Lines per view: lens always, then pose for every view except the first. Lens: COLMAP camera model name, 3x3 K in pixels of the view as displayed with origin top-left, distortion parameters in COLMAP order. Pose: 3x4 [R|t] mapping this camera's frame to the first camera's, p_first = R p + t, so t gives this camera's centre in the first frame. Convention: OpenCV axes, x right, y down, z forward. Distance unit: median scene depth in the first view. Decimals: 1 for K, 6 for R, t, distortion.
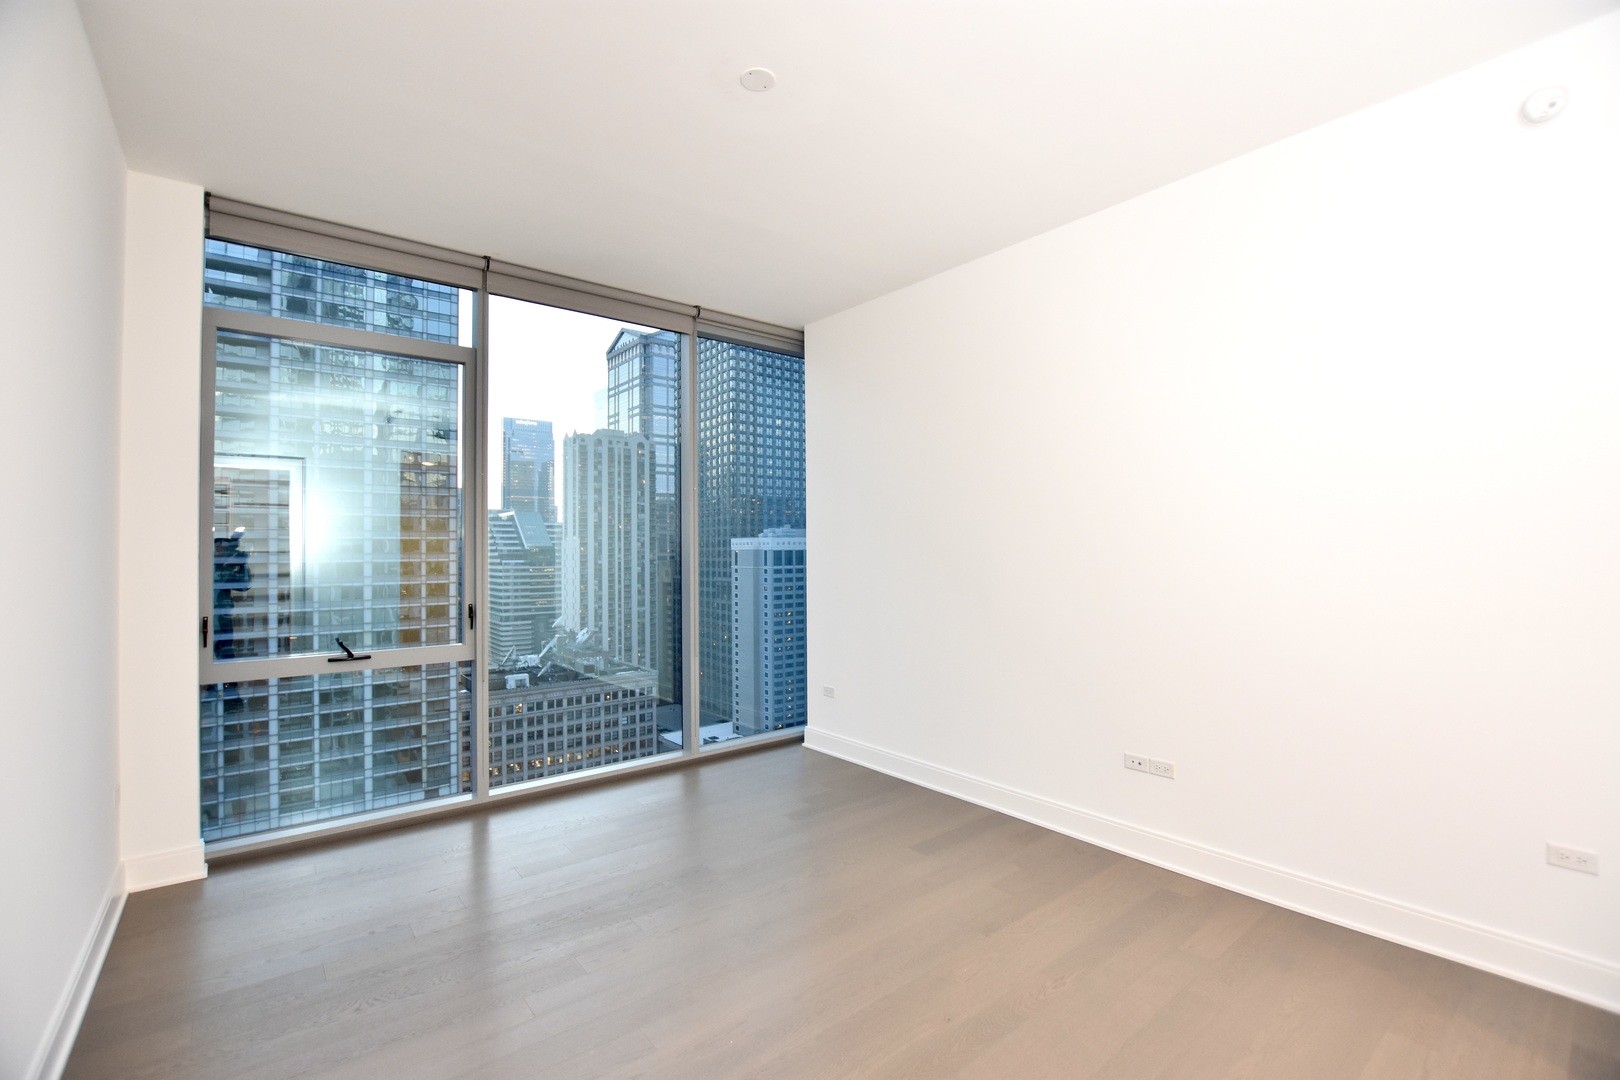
lens RADIAL K [[707.5, 0, 817.9], [0, 707.5, 539.4], [0, 0, 1]] dist [-0.031286, 0.004045]
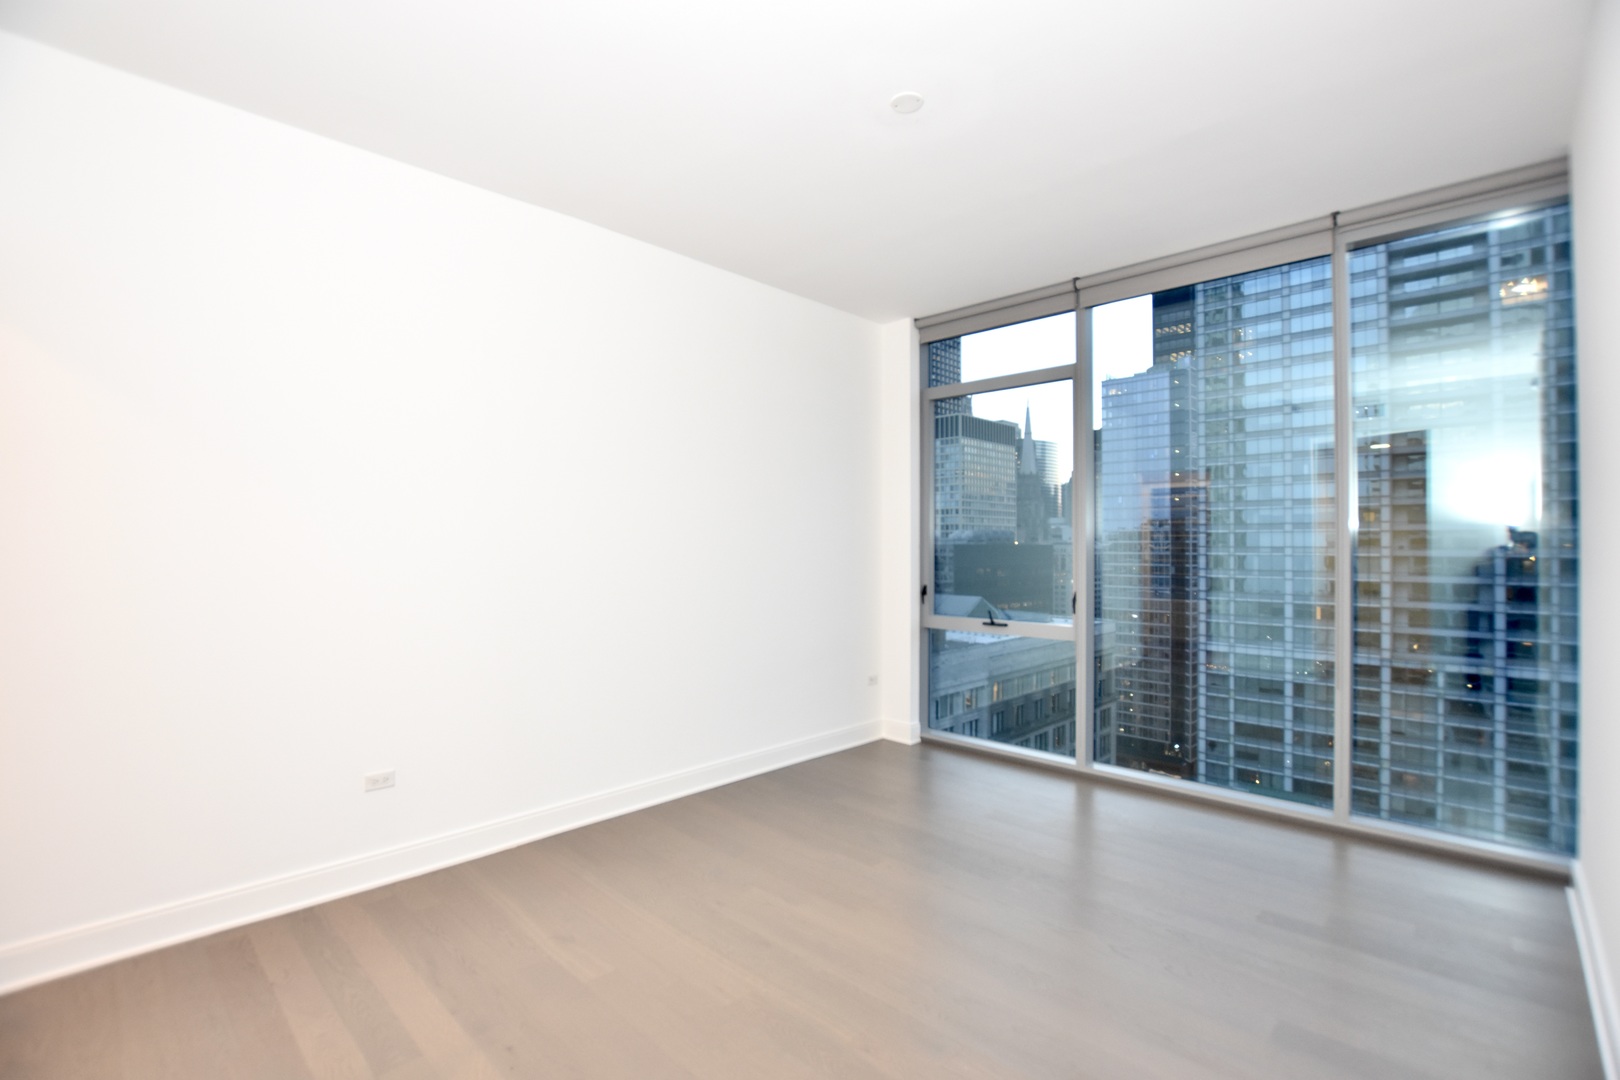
lens RADIAL K [[731.4, 0, 810.0], [0, 731.4, 540.0], [0, 0, 1]] dist [-0.045230, 0.000305]
pose [[0.117253, 0.004226, -0.993093, 0.609649], [0.004692, 0.999977, 0.004809, 0.000011], [0.993091, -0.005224, 0.117230, 0.447118]]
